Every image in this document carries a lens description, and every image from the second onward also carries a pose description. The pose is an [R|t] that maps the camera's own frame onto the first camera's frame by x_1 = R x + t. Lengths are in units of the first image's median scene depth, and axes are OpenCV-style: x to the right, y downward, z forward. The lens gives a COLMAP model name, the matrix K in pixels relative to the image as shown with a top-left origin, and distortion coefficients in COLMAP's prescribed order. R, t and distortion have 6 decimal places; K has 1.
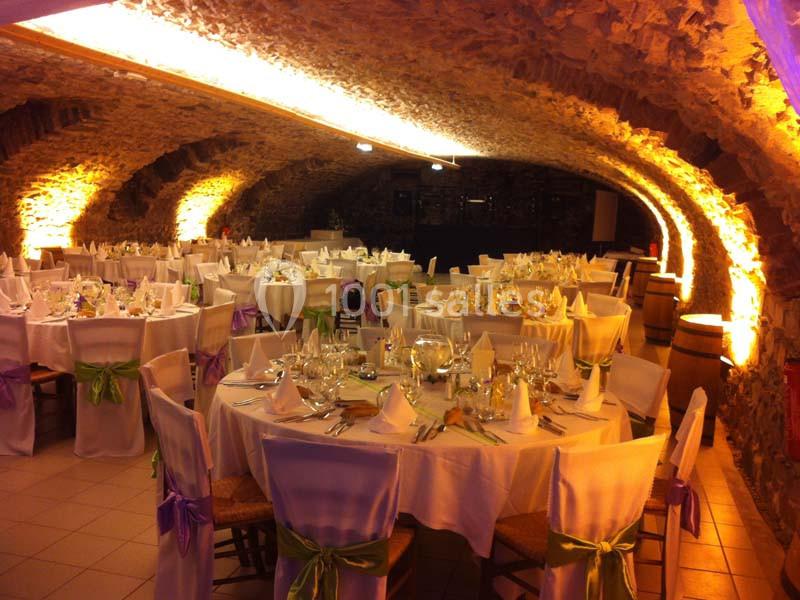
lens RADIAL K [[762.8, 0, 400.0], [0, 762.8, 300.0], [0, 0, 1]] dist [-0.052367, -0.010711]
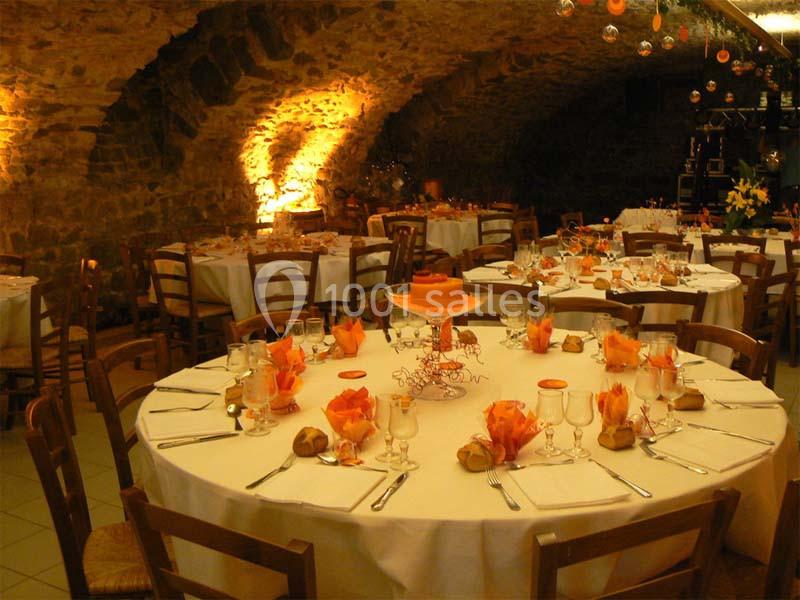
lens RADIAL K [[858.5, 0, 400.0], [0, 858.5, 300.0], [0, 0, 1]] dist [-0.197931, 0.201110]
pose [[0.961975, -0.004359, -0.273101, -0.032394], [0.018964, 0.998526, 0.050861, -0.049606], [0.272477, -0.054106, 0.960640, 0.468063]]
